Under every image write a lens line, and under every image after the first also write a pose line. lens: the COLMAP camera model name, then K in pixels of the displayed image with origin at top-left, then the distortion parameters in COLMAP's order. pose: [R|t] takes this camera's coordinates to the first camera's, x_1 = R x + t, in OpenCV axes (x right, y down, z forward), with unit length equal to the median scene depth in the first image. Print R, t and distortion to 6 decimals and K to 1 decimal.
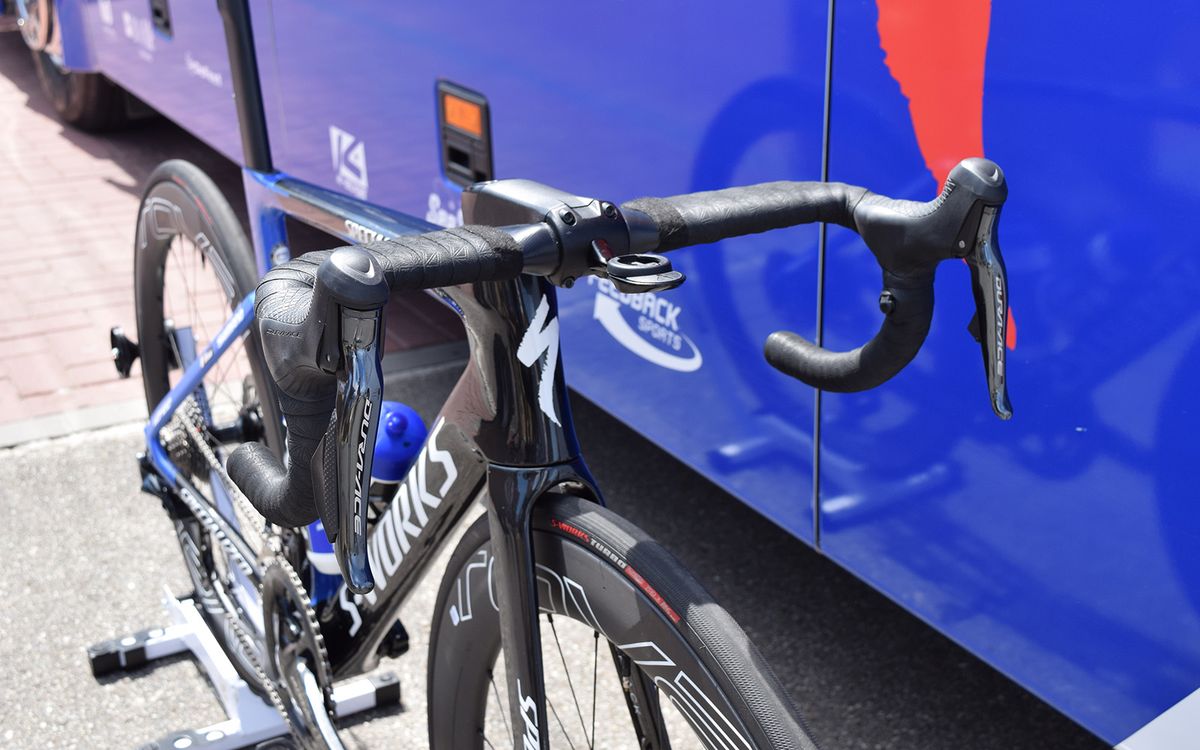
lens RADIAL K [[1562.2, 0, 600.0], [0, 1562.2, 375.0], [0, 0, 1]] dist [-0.075914, 0.037815]
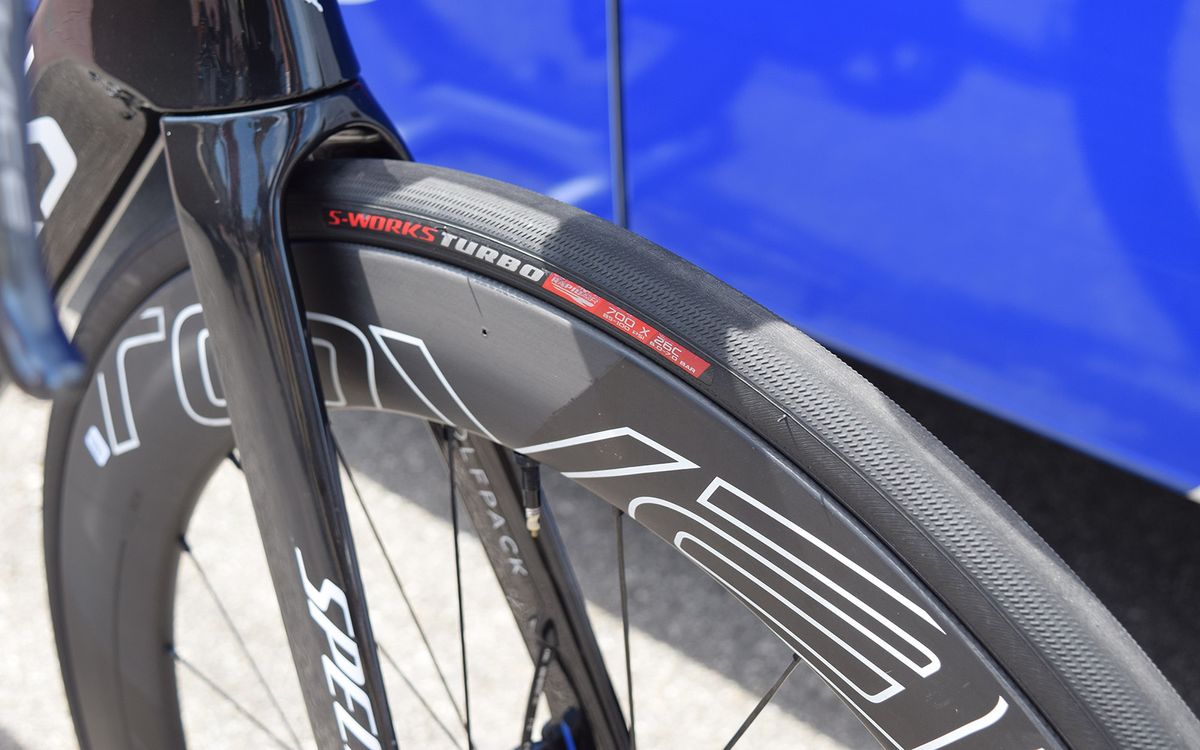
lens RADIAL K [[1870.8, 0, 600.0], [0, 1870.8, 375.0], [0, 0, 1]] dist [-0.013381, -0.025184]
pose [[0.954511, -0.152389, 0.256295, -0.104413], [0.113690, 0.980607, 0.159641, 0.059264], [-0.275652, -0.123241, 0.953324, 0.423927]]
